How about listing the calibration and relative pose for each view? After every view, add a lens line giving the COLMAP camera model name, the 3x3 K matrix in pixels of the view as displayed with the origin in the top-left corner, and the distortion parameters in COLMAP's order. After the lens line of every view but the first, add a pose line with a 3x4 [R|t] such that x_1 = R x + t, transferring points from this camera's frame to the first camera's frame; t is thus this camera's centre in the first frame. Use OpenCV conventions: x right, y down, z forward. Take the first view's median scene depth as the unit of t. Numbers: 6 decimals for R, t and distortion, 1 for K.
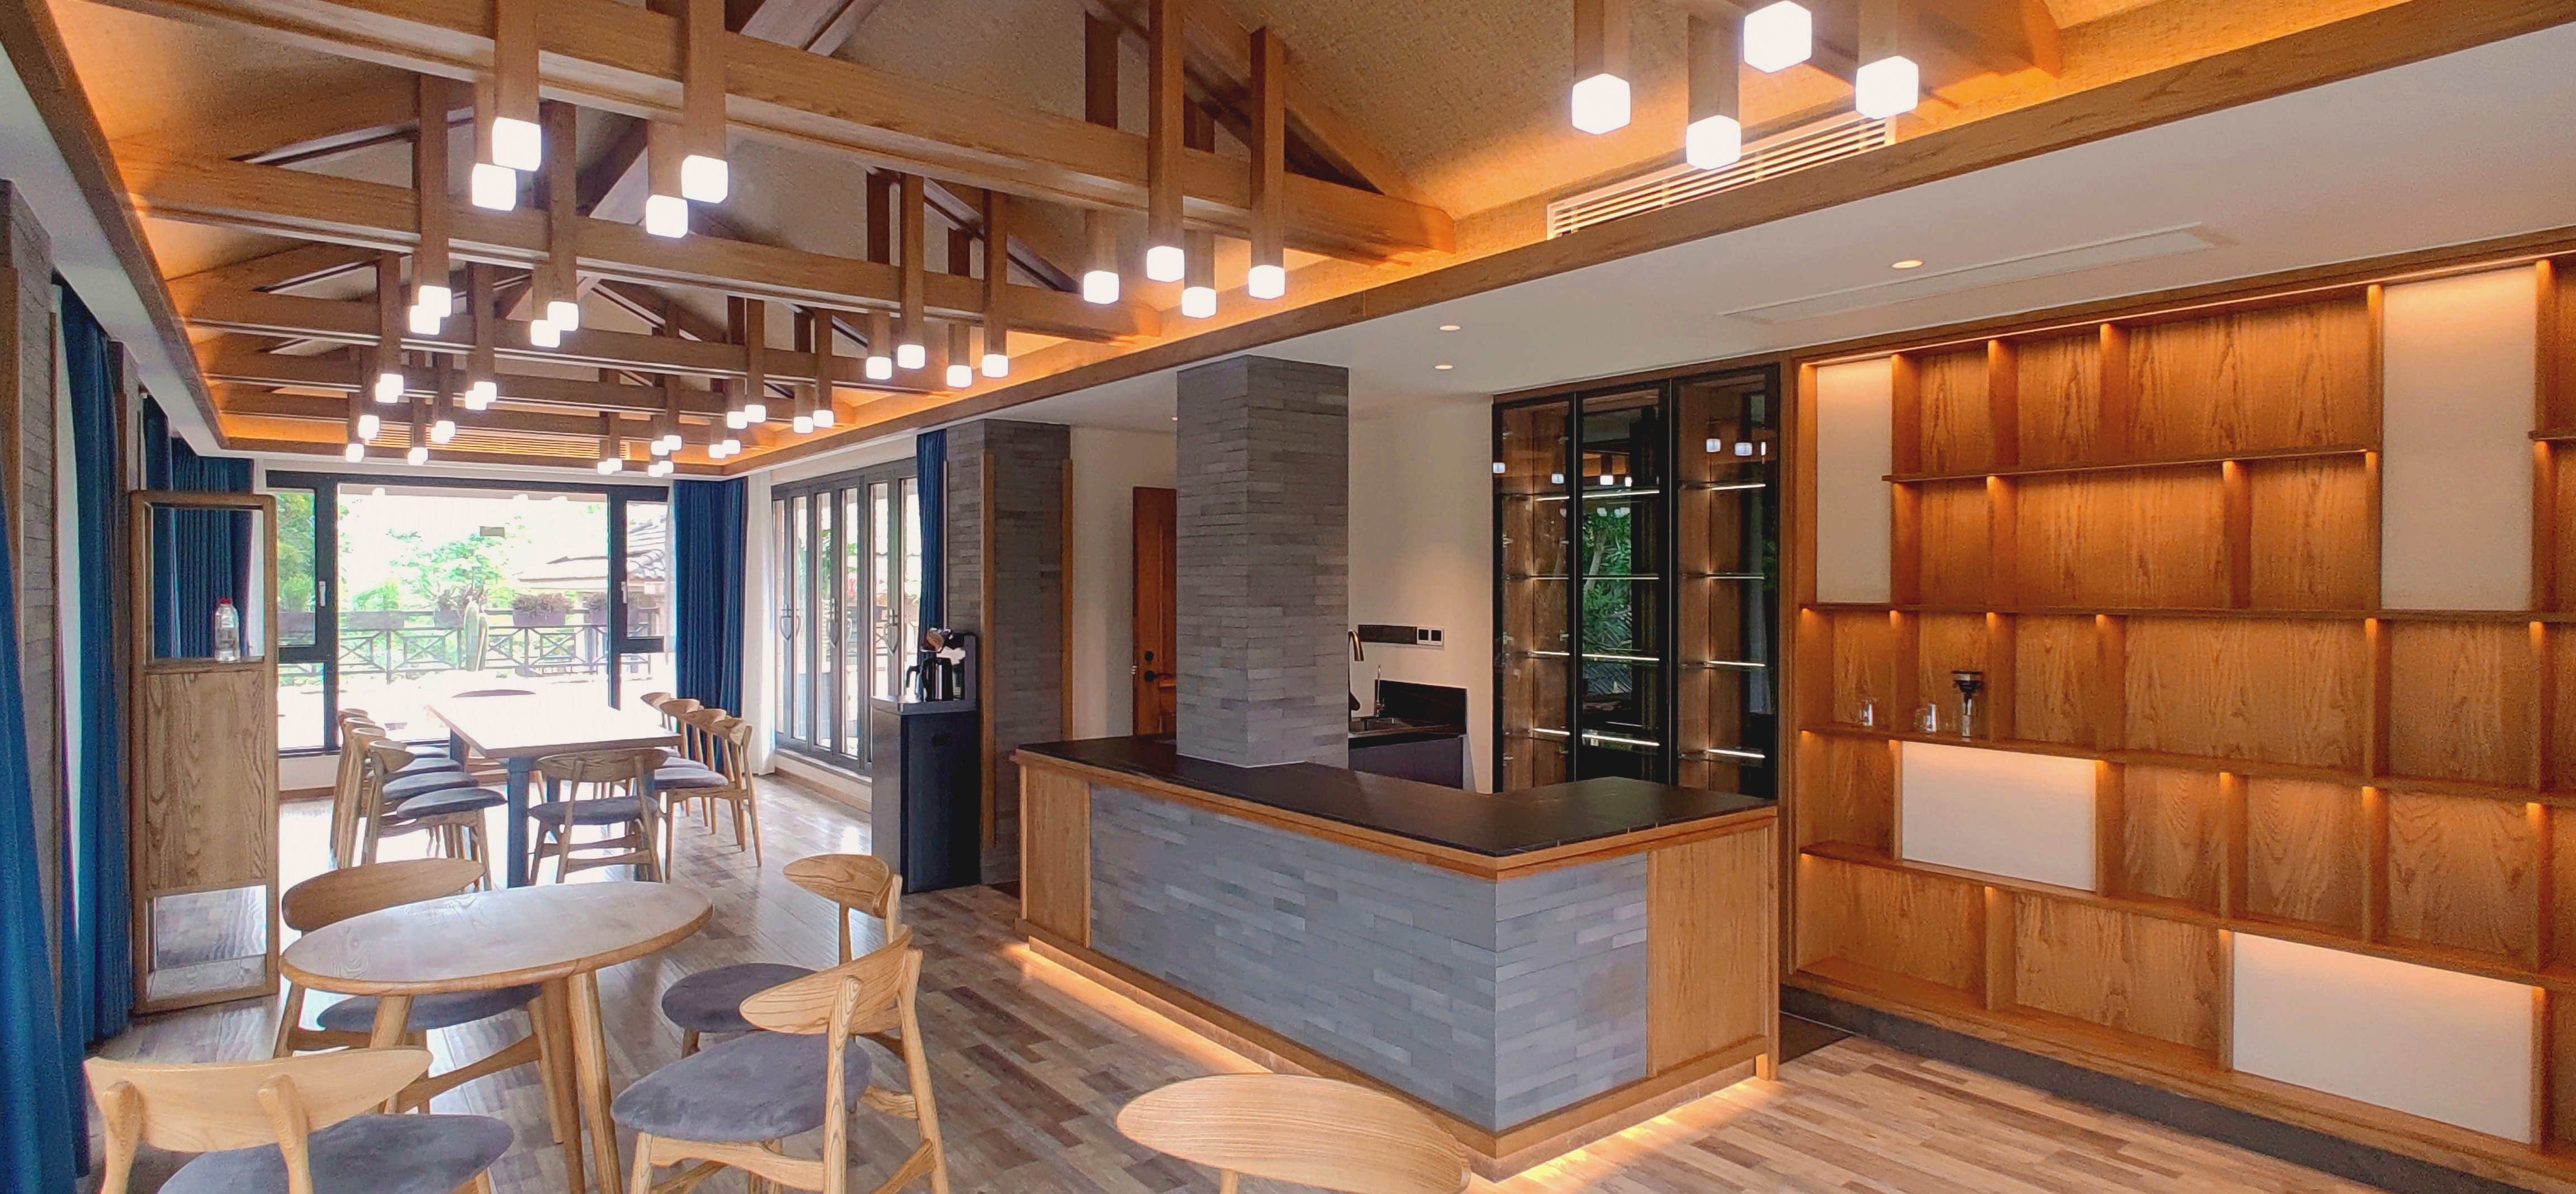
lens RADIAL K [[1249.4, 0, 1280.7], [0, 1249.4, 596.2], [0, 0, 1]] dist [-0.023597, 0.000424]
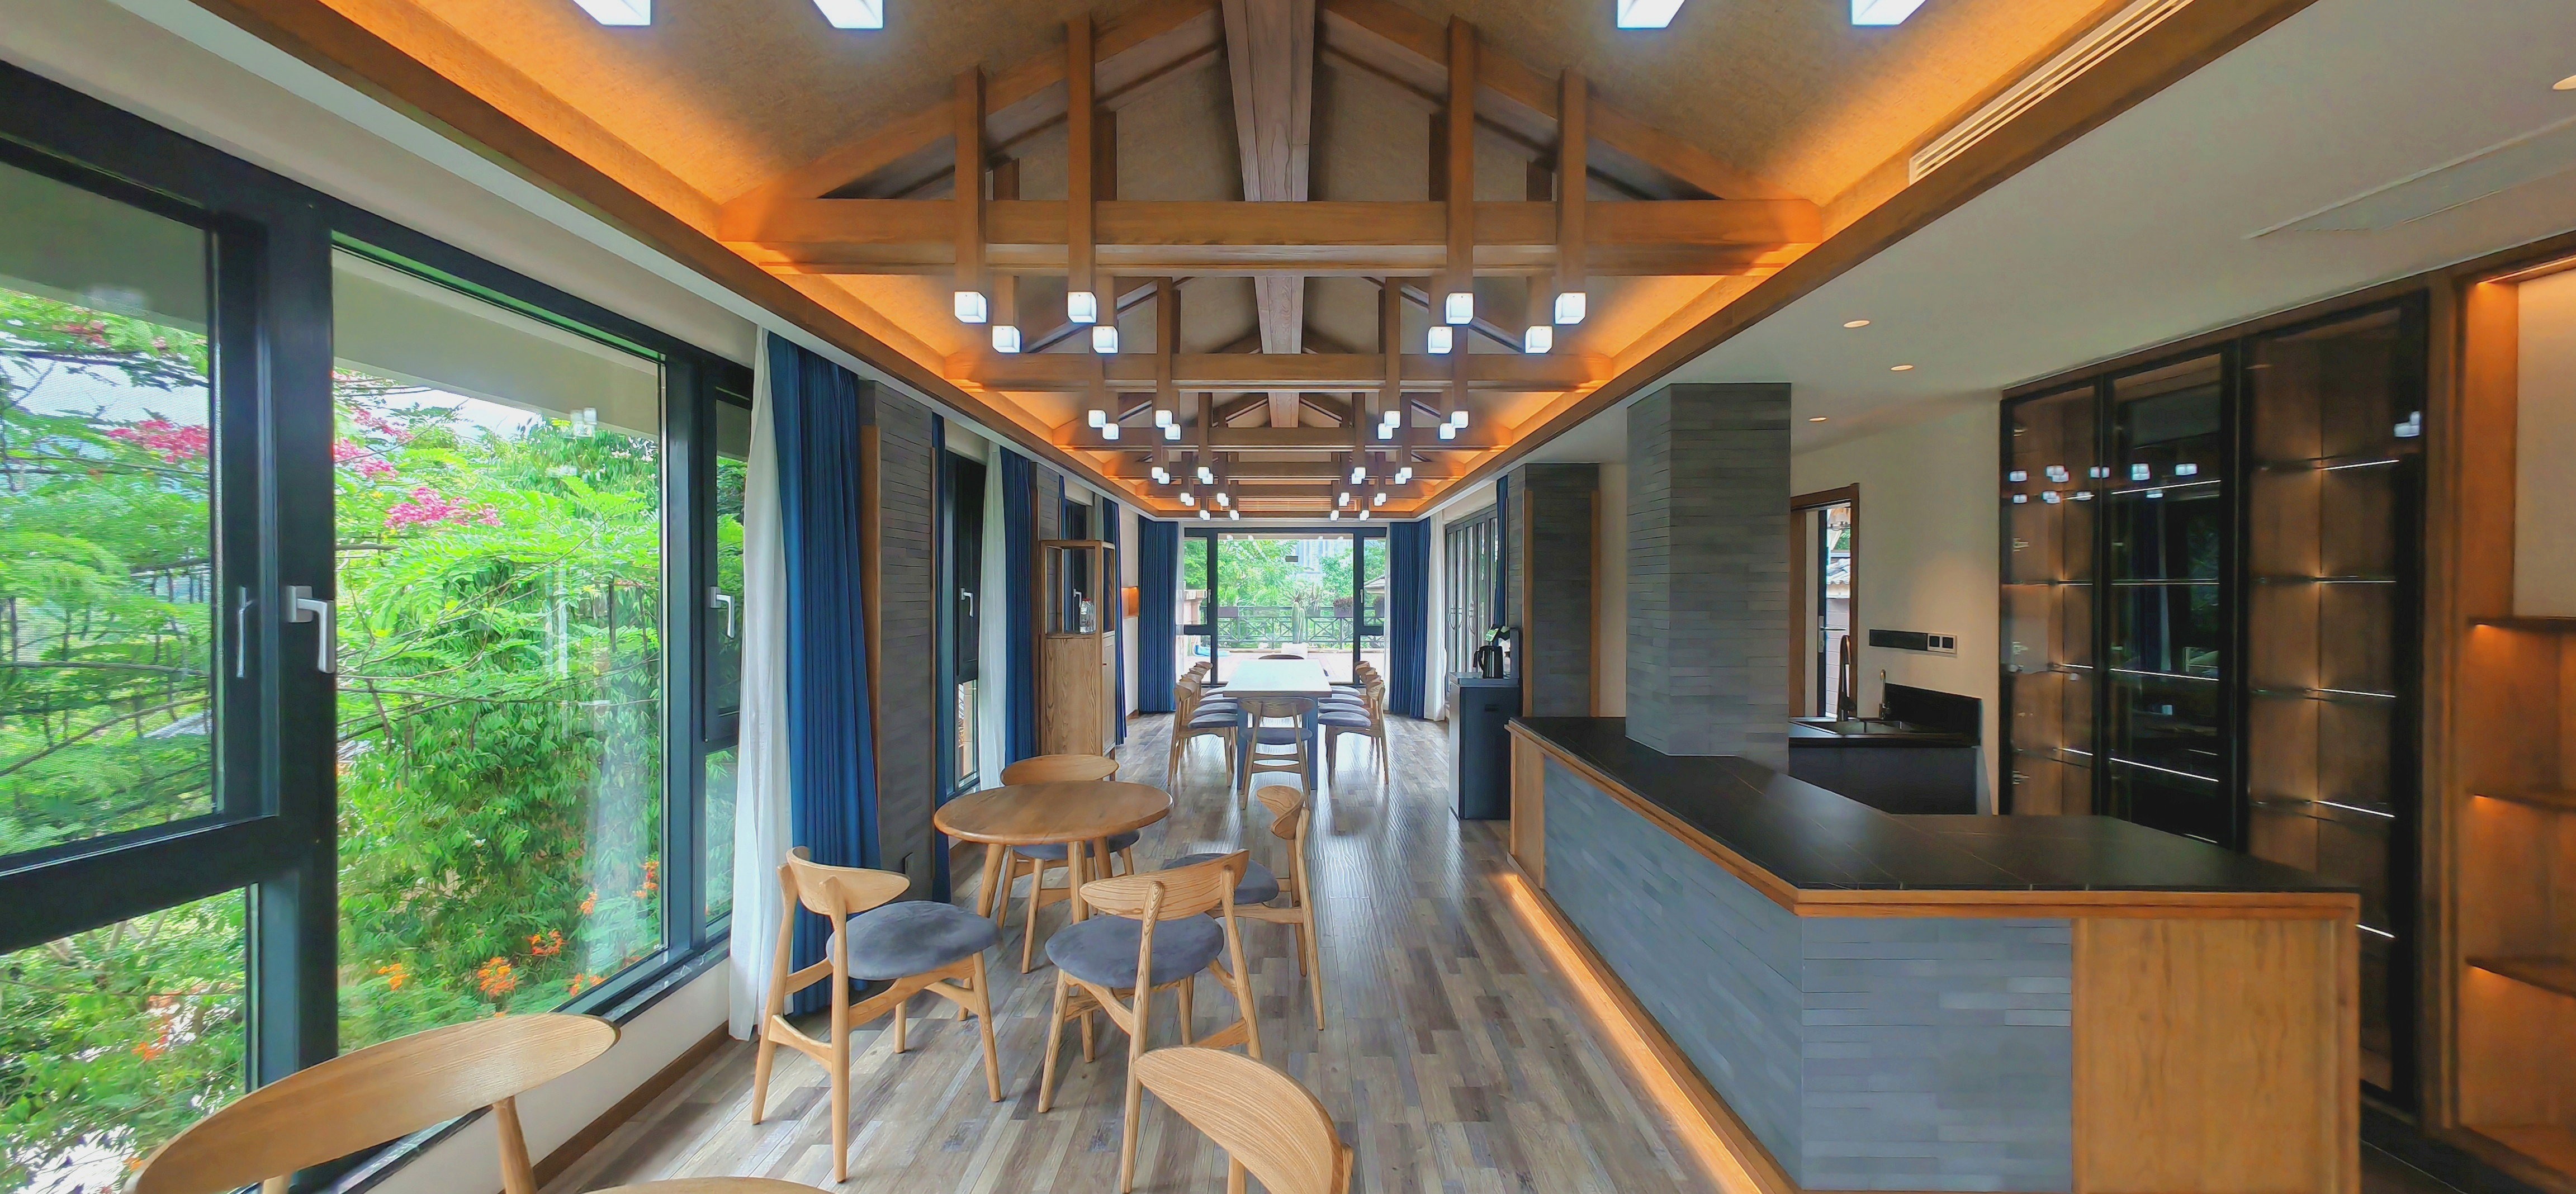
lens RADIAL K [[874.4, 0, 1294.3], [0, 874.4, 599.2], [0, 0, 1]] dist [0.000138, 0.000296]
pose [[0.793492, 0.006540, -0.608545, 0.168212], [-0.007165, 0.999973, 0.001403, -0.000329], [0.608538, 0.003247, 0.793518, 0.166604]]
